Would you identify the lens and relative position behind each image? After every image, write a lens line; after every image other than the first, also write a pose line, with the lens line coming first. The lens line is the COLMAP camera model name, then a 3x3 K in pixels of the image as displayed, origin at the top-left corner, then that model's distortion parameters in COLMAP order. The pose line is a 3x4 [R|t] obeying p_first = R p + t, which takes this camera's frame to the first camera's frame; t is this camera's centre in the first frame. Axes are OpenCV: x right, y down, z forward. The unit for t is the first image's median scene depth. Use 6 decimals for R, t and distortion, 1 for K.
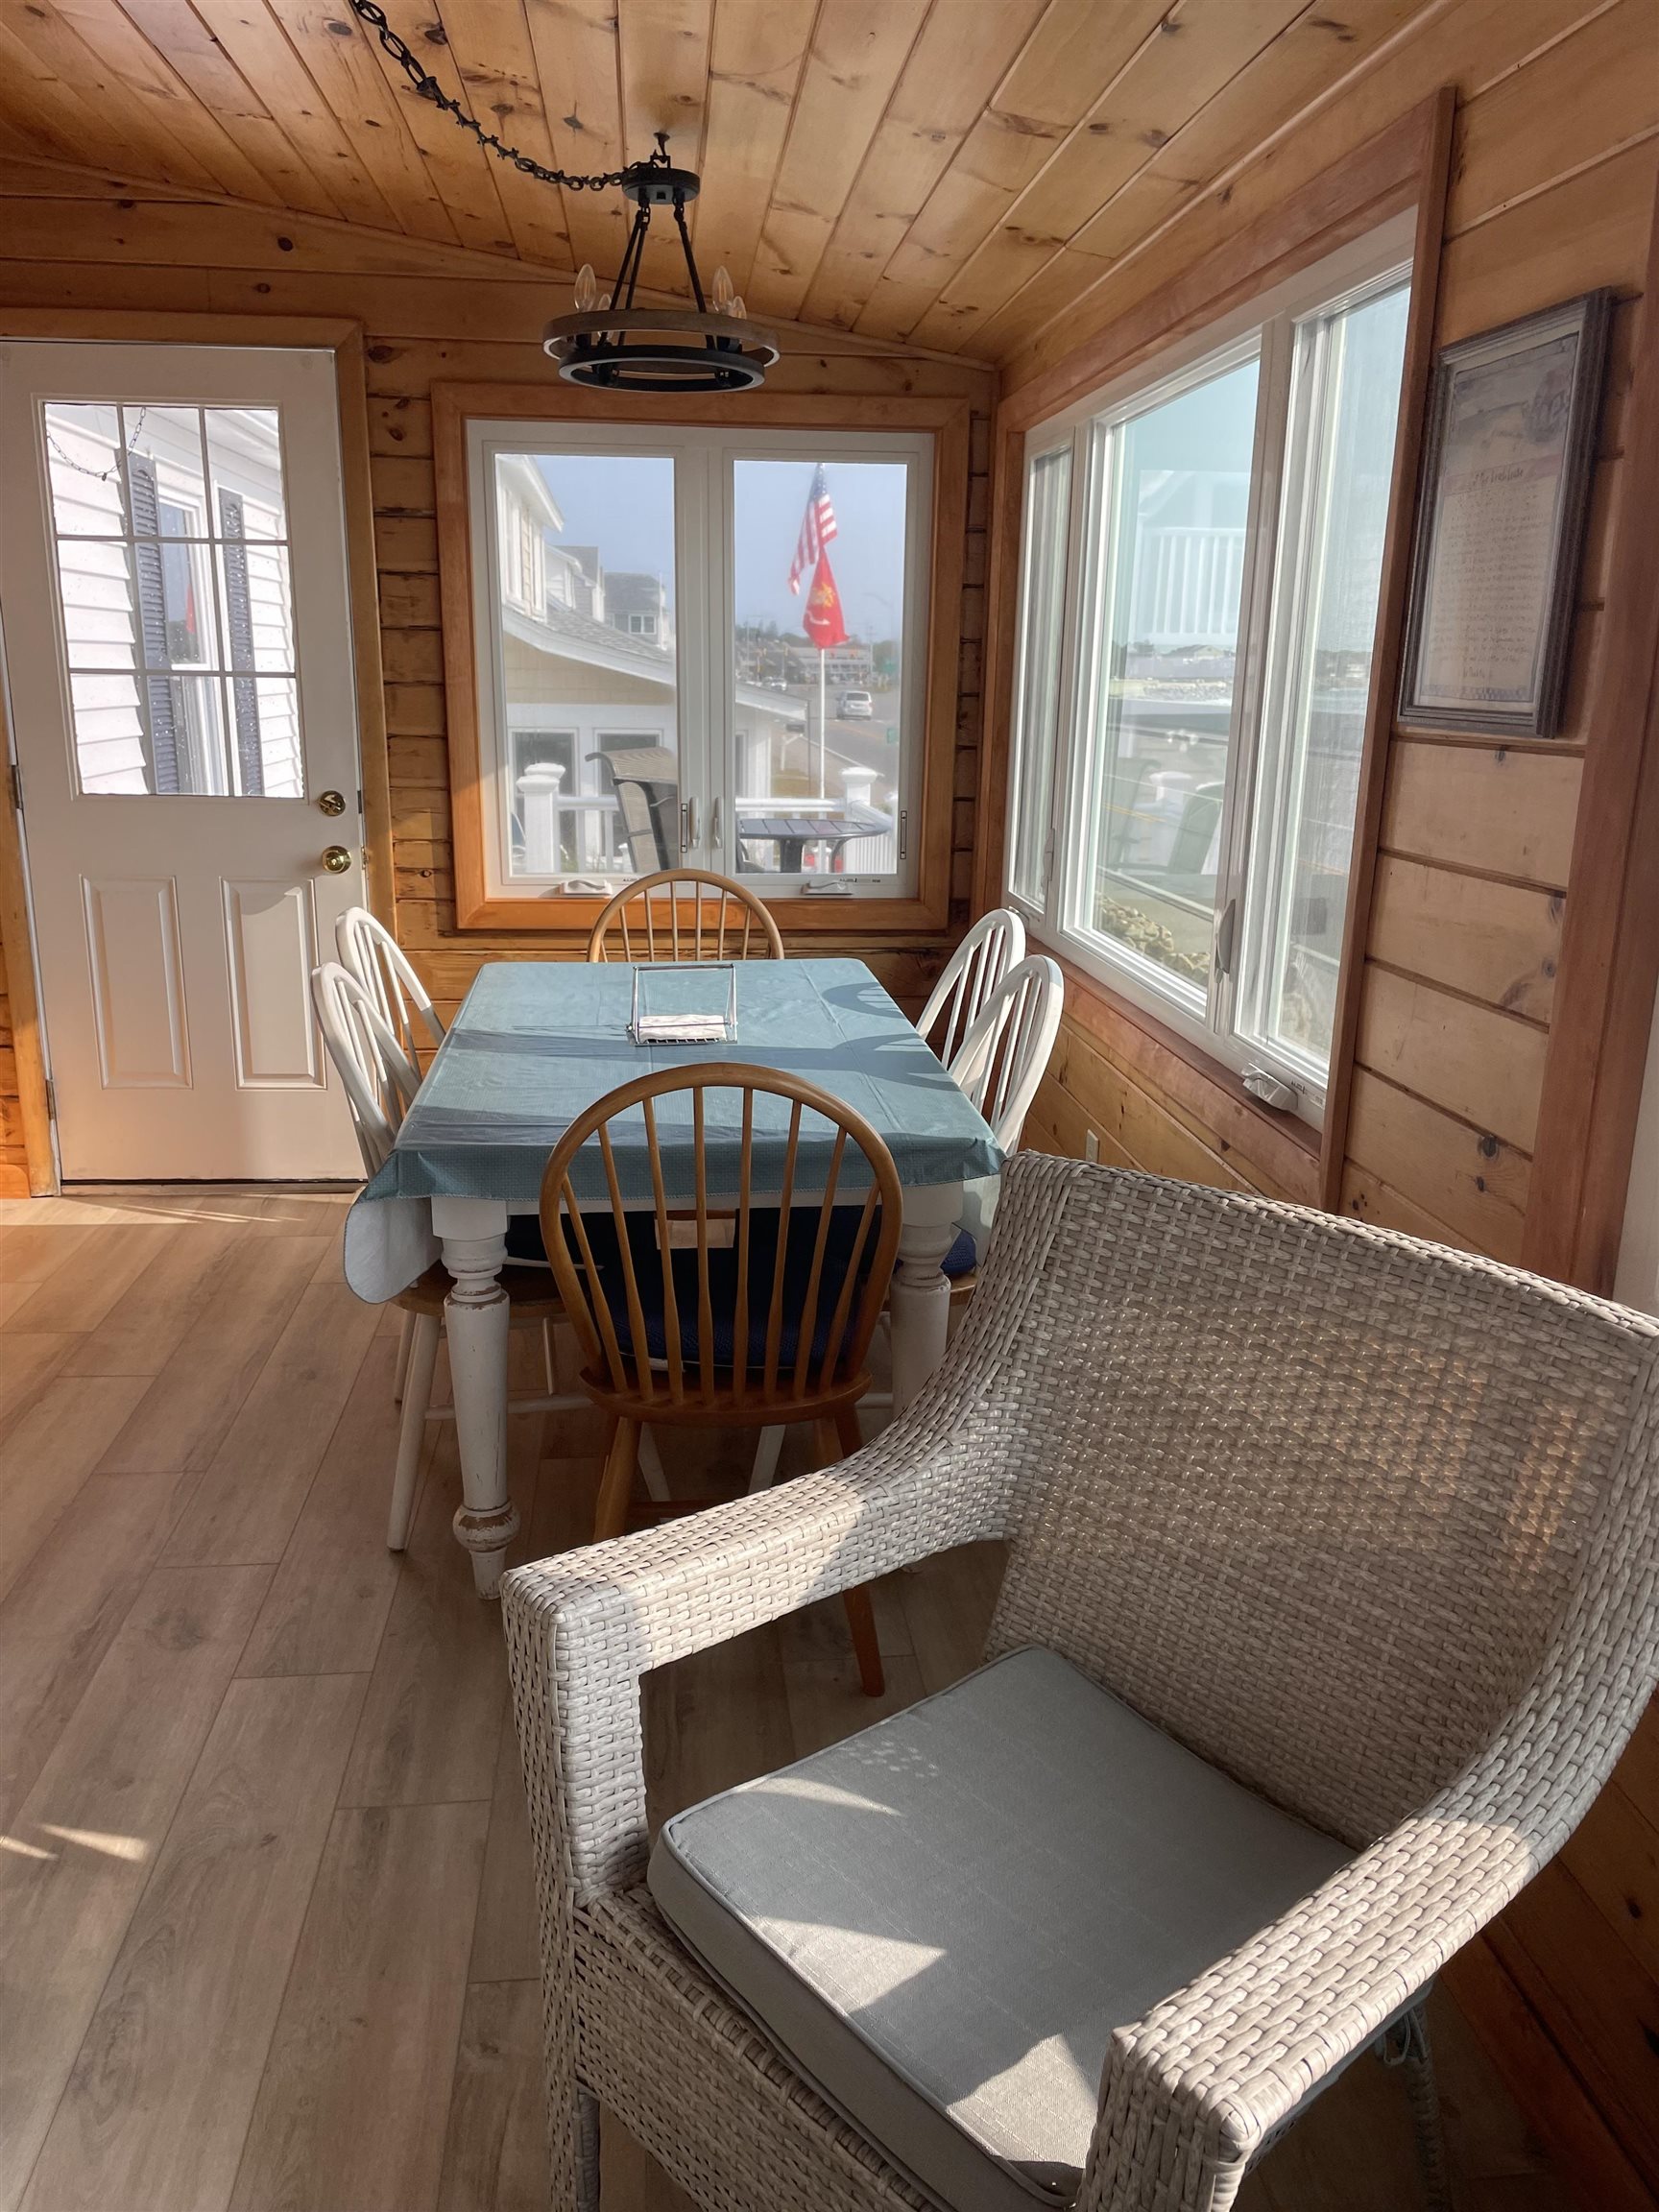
lens RADIAL K [[1713.4, 0, 824.6], [0, 1713.4, 1108.1], [0, 0, 1]] dist [0.061792, -0.017558]
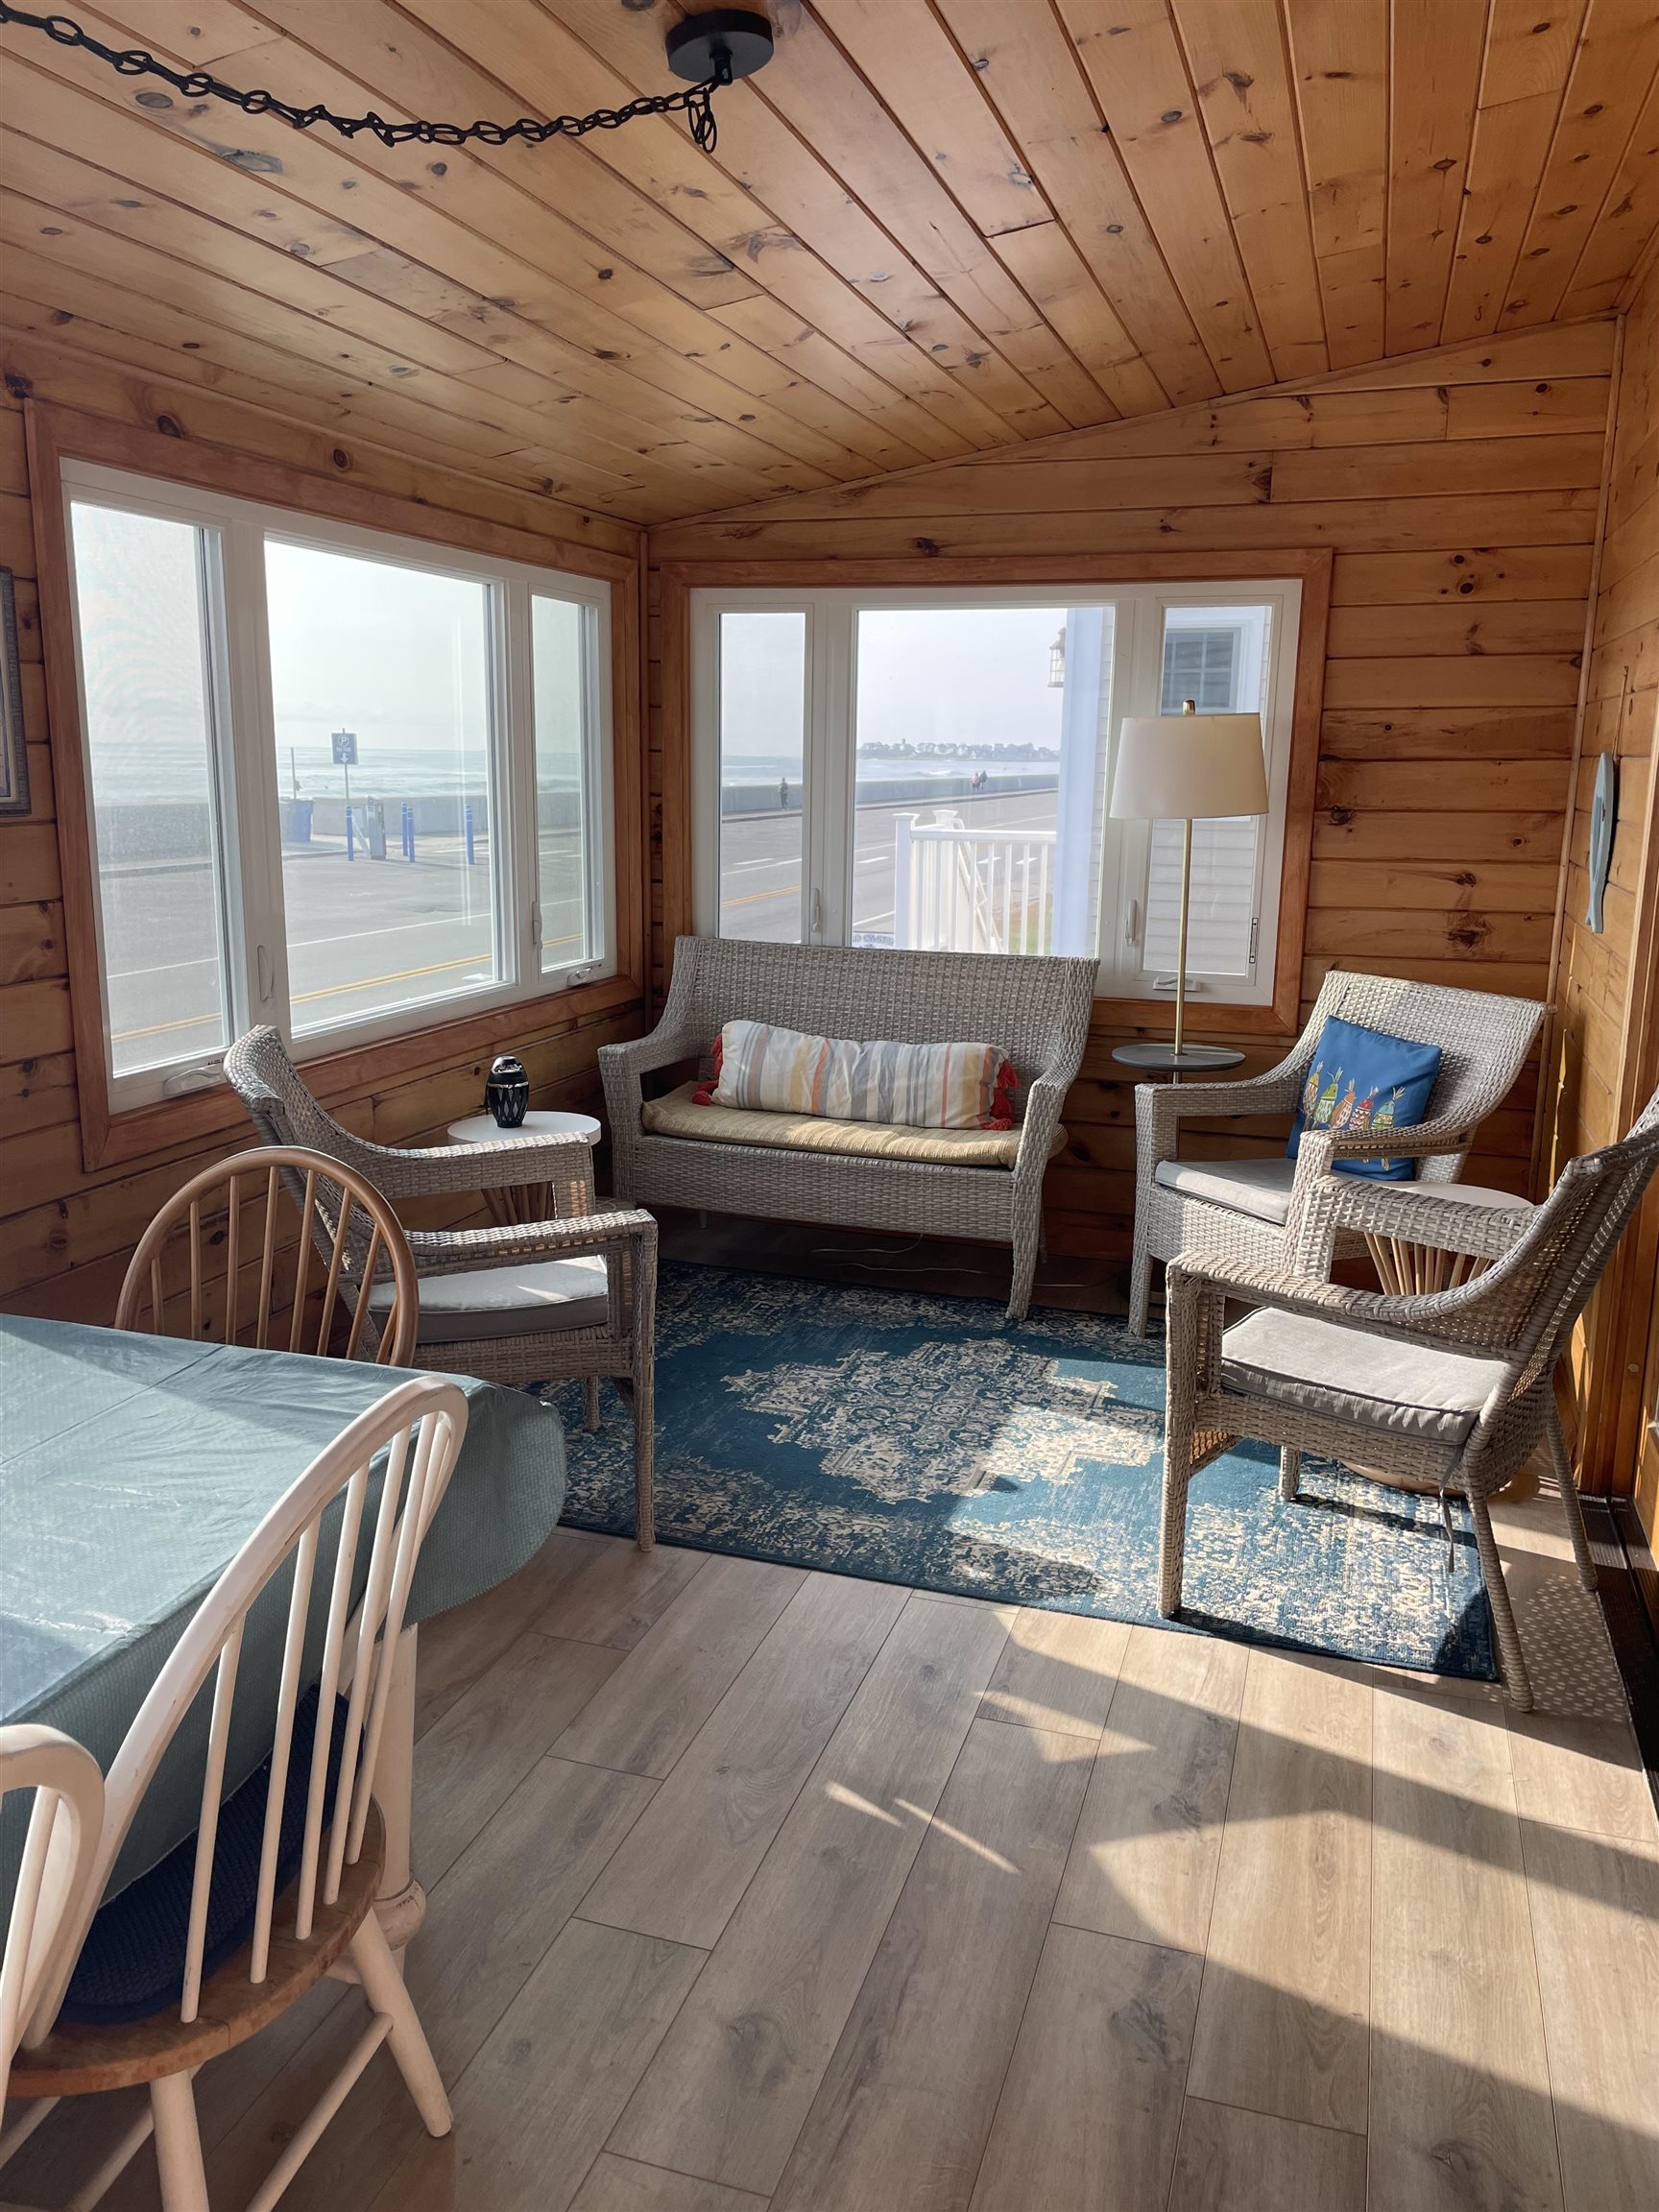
lens RADIAL K [[1713.4, 0, 827.5], [0, 1713.4, 1101.5], [0, 0, 1]] dist [0.061792, -0.017558]
pose [[-0.917203, -0.104774, 0.384398, -0.699423], [0.077447, 0.899514, 0.429972, -0.437300], [-0.390821, 0.424142, -0.816922, 1.540510]]
